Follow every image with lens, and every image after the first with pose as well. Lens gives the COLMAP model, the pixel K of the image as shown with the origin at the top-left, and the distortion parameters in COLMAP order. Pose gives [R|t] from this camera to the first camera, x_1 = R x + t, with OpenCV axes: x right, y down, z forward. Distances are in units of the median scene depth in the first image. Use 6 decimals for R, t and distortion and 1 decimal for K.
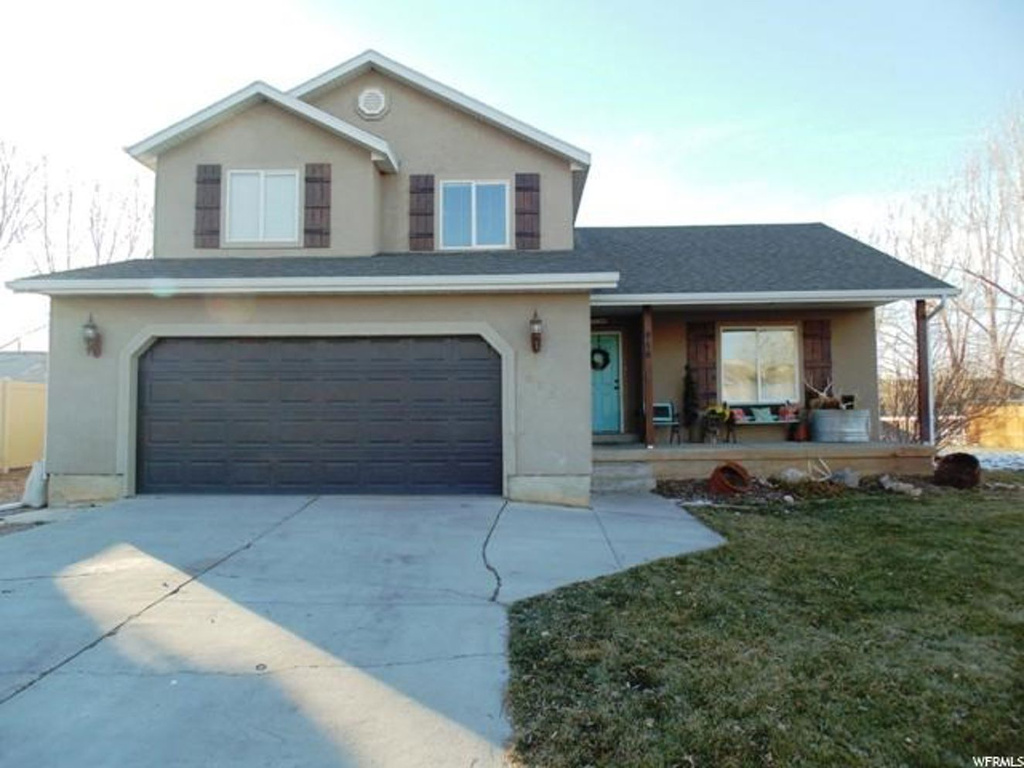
lens RADIAL K [[689.9, 0, 510.3], [0, 689.9, 380.7], [0, 0, 1]] dist [-0.007237, -0.001471]
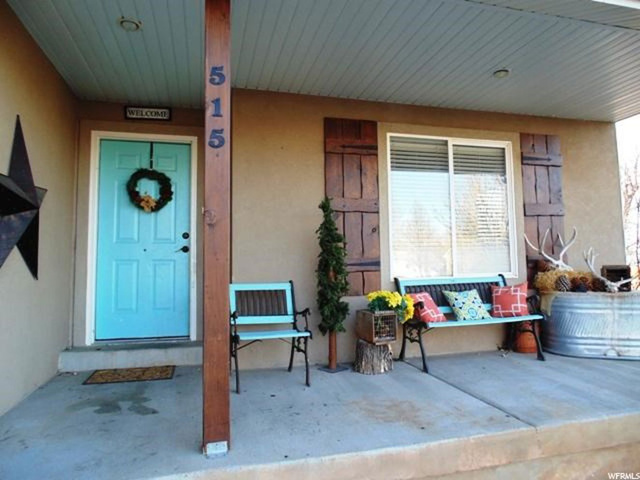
lens RADIAL K [[431.2, 0, 320.1], [0, 431.2, 238.5], [0, 0, 1]] dist [-0.007237, -0.001471]
pose [[0.960271, 0.015994, 0.278610, 0.171802], [-0.009232, 0.999630, -0.025566, 0.010352], [-0.278915, 0.021979, 0.960064, 0.720554]]
